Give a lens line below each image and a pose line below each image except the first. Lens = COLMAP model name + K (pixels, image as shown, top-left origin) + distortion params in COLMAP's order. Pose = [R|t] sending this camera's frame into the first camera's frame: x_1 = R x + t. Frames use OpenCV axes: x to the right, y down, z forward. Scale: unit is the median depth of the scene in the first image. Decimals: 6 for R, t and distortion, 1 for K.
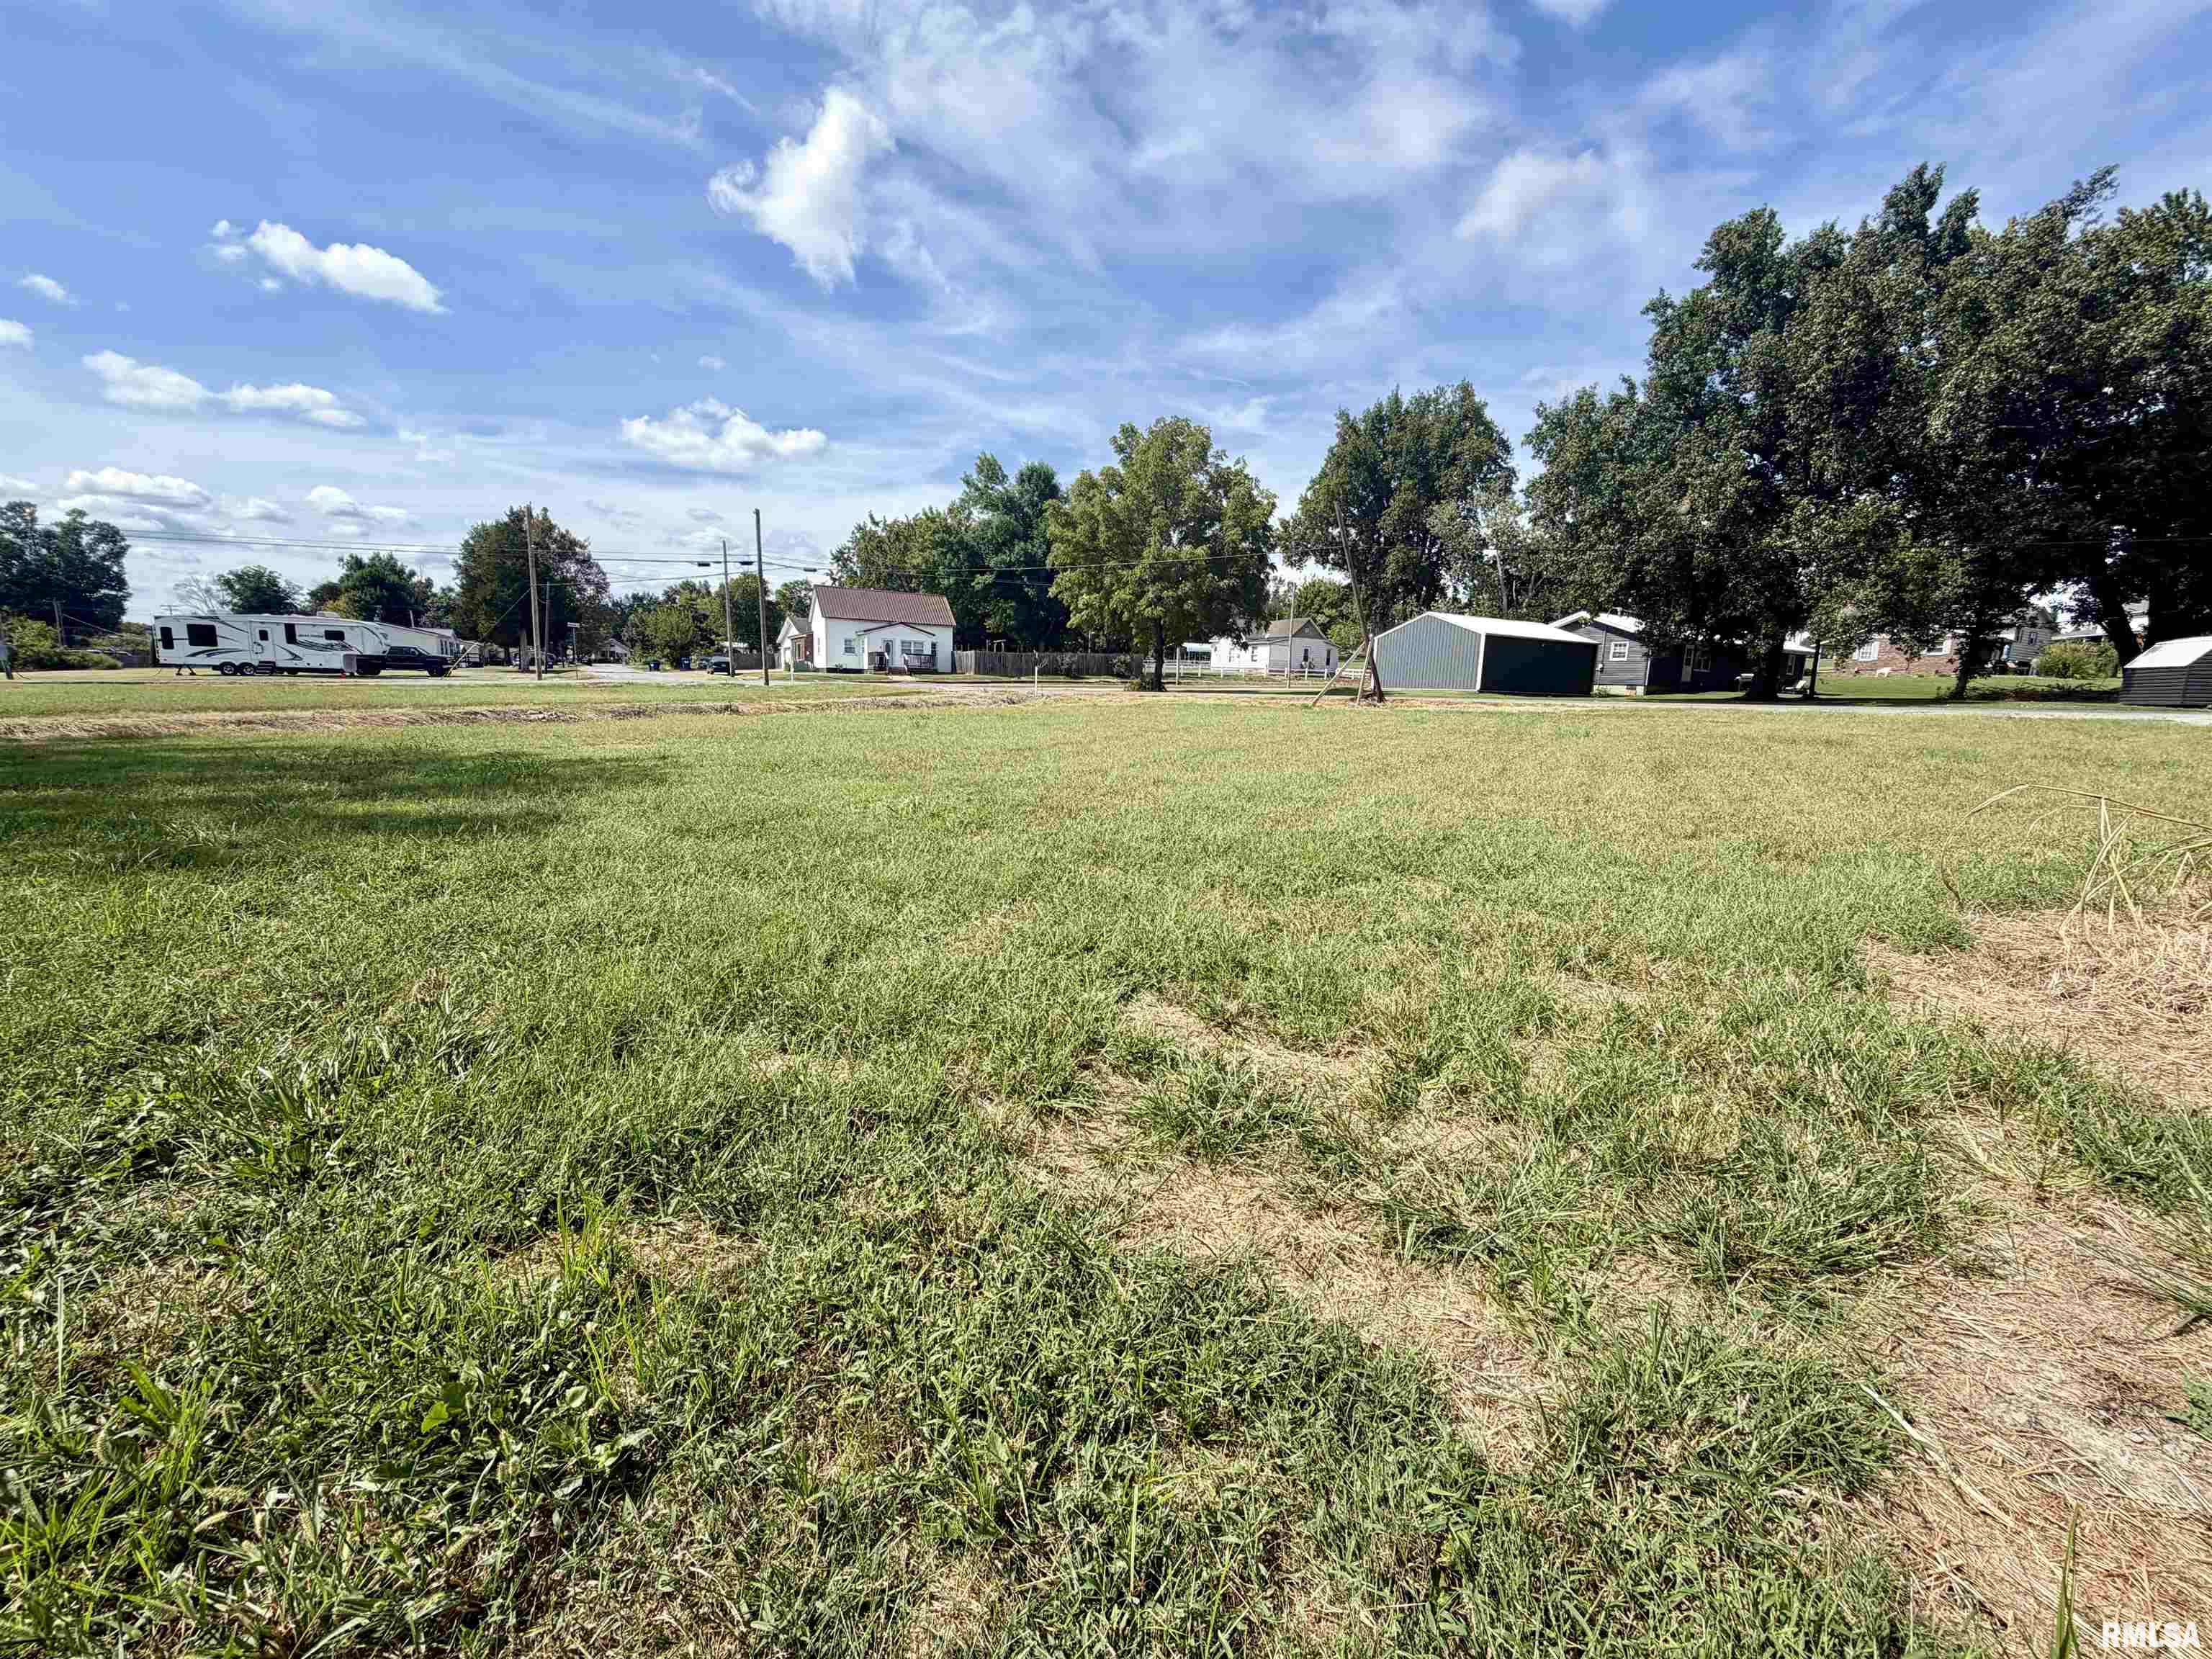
lens RADIAL K [[881.3, 0, 1101.8], [0, 881.3, 808.5], [0, 0, 1]] dist [-0.001166, -0.000039]
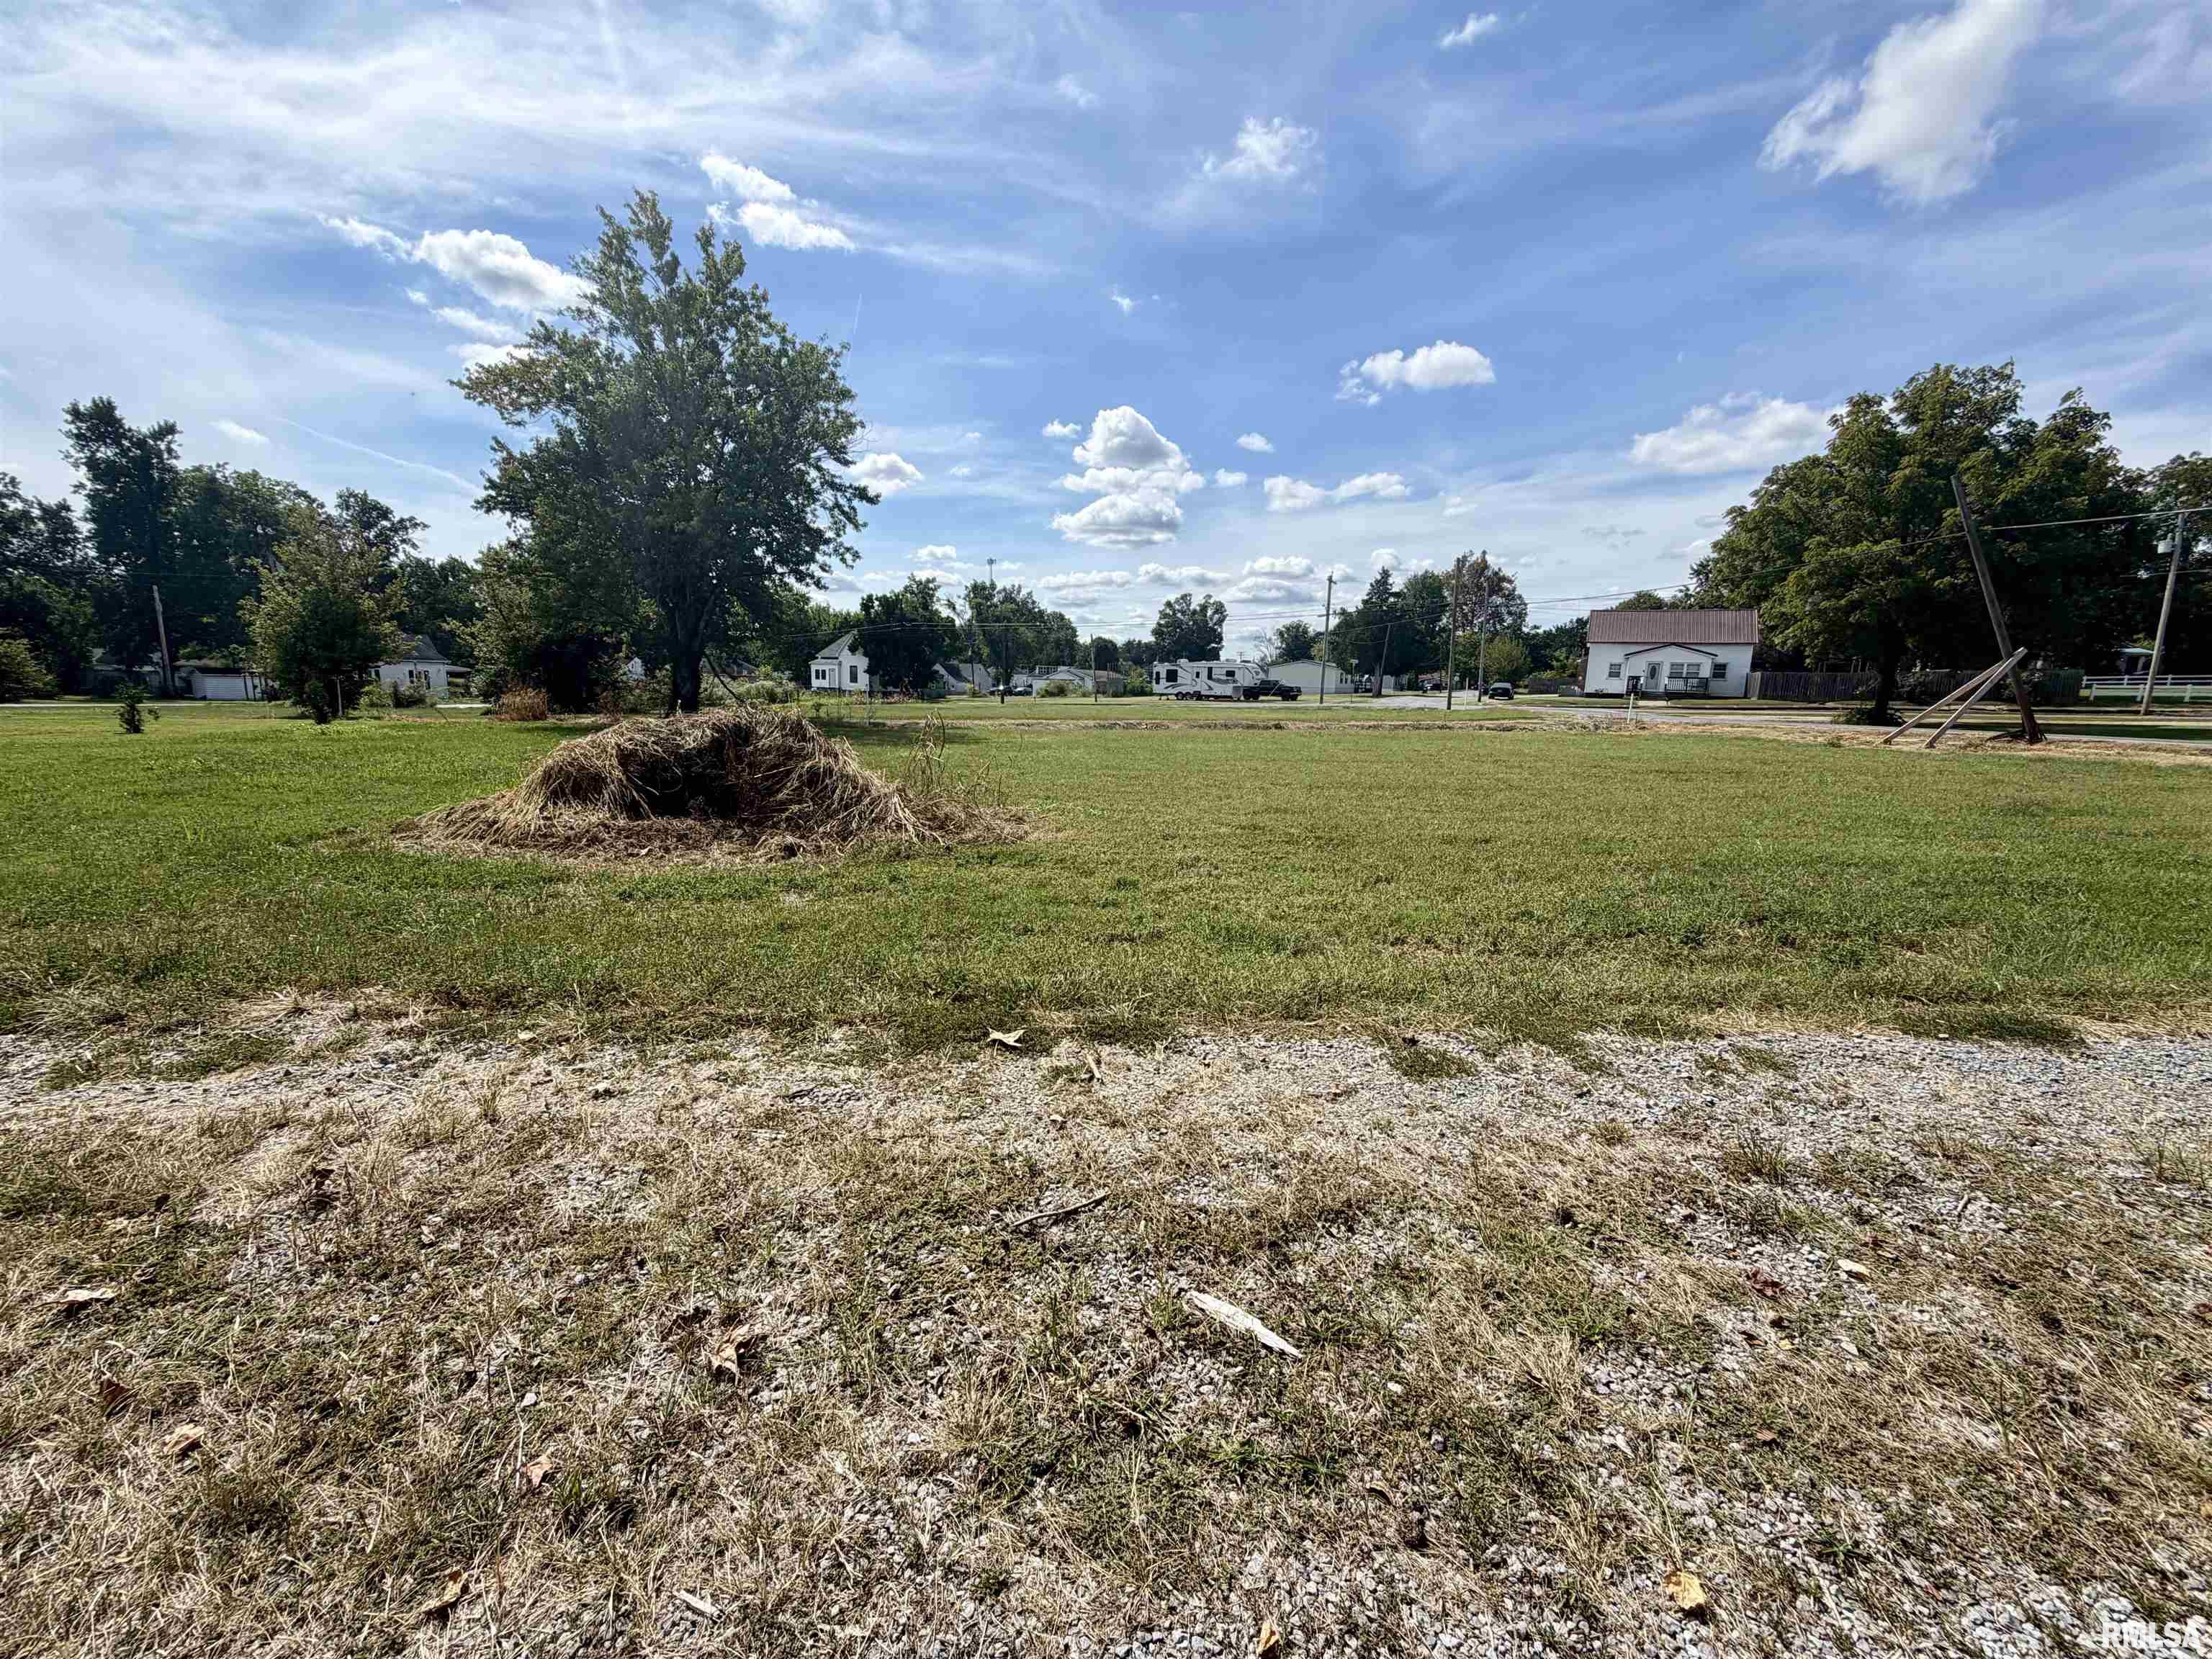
lens RADIAL K [[881.3, 0, 1105.6], [0, 881.3, 821.3], [0, 0, 1]] dist [-0.001166, -0.000039]
pose [[0.541021, 0.116032, -0.832966, 0.245821], [-0.125208, 0.990512, 0.056654, -0.002797], [0.831636, 0.073643, 0.550416, 0.002147]]
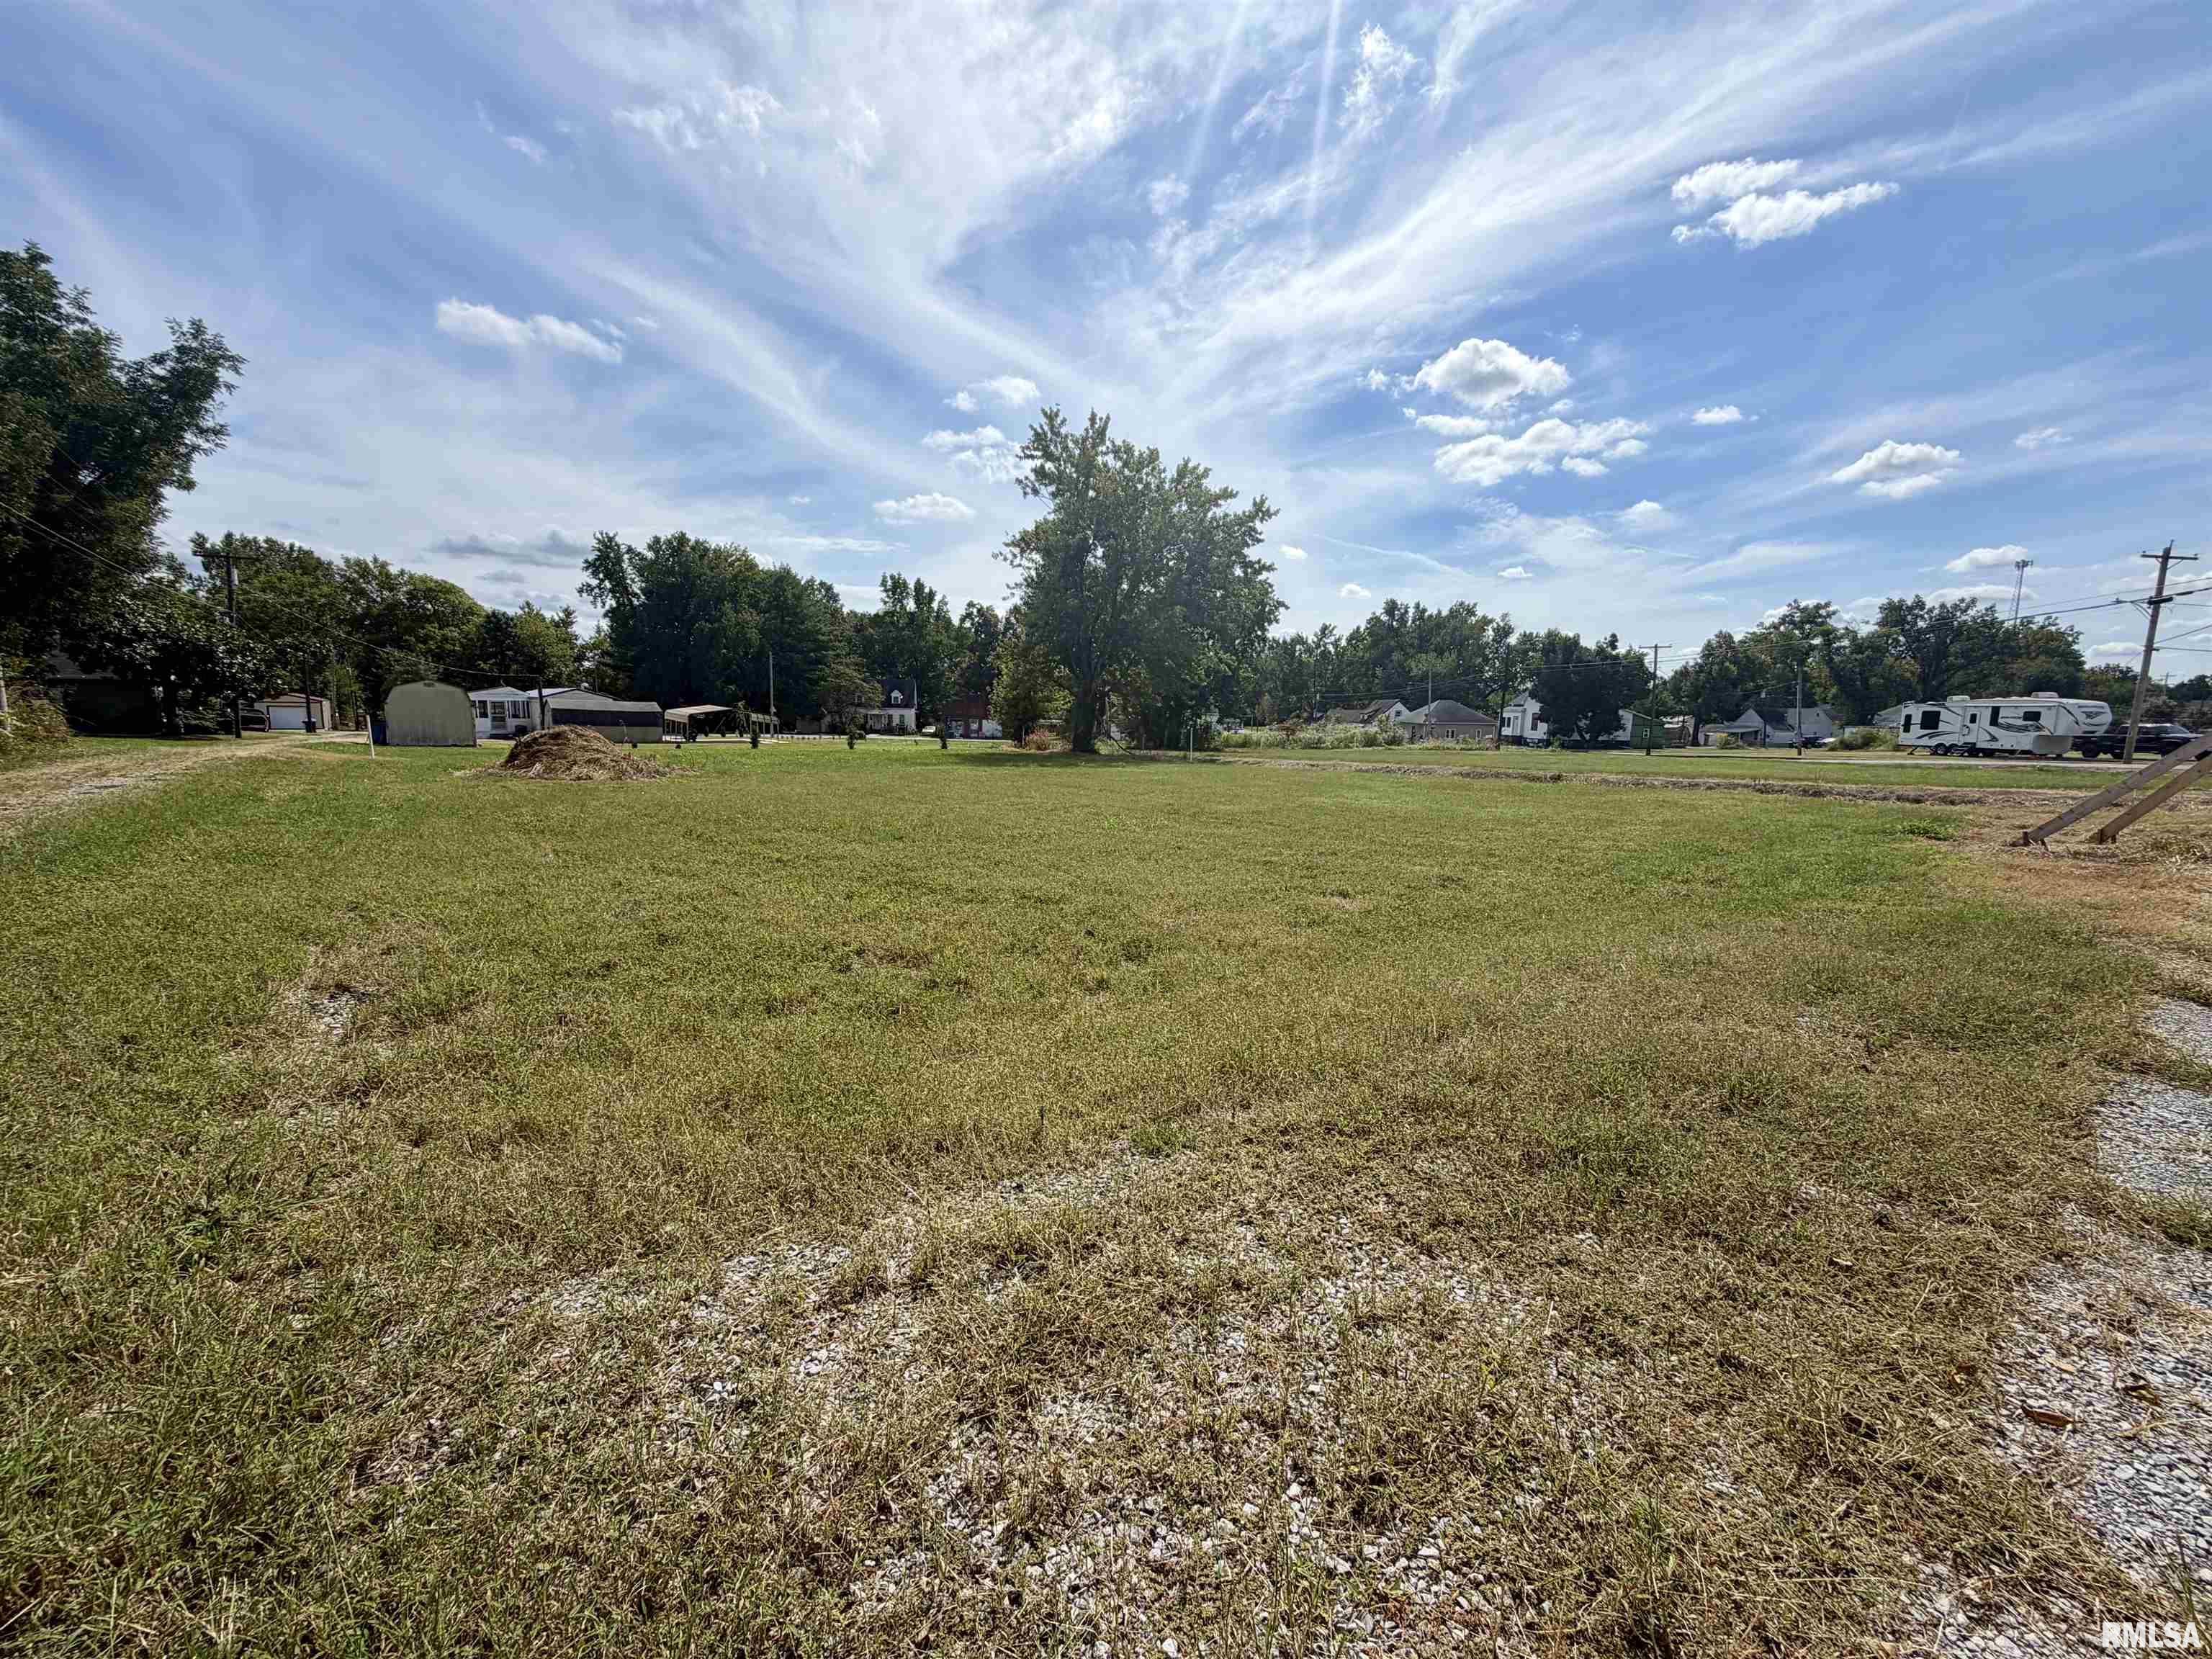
lens RADIAL K [[881.3, 0, 1100.9], [0, 881.3, 837.2], [0, 0, 1]] dist [-0.001166, -0.000039]
pose [[-0.381519, 0.093901, -0.919579, 0.345112], [-0.156053, 0.974005, 0.164202, -0.051749], [0.911093, 0.206149, -0.356948, 0.345448]]
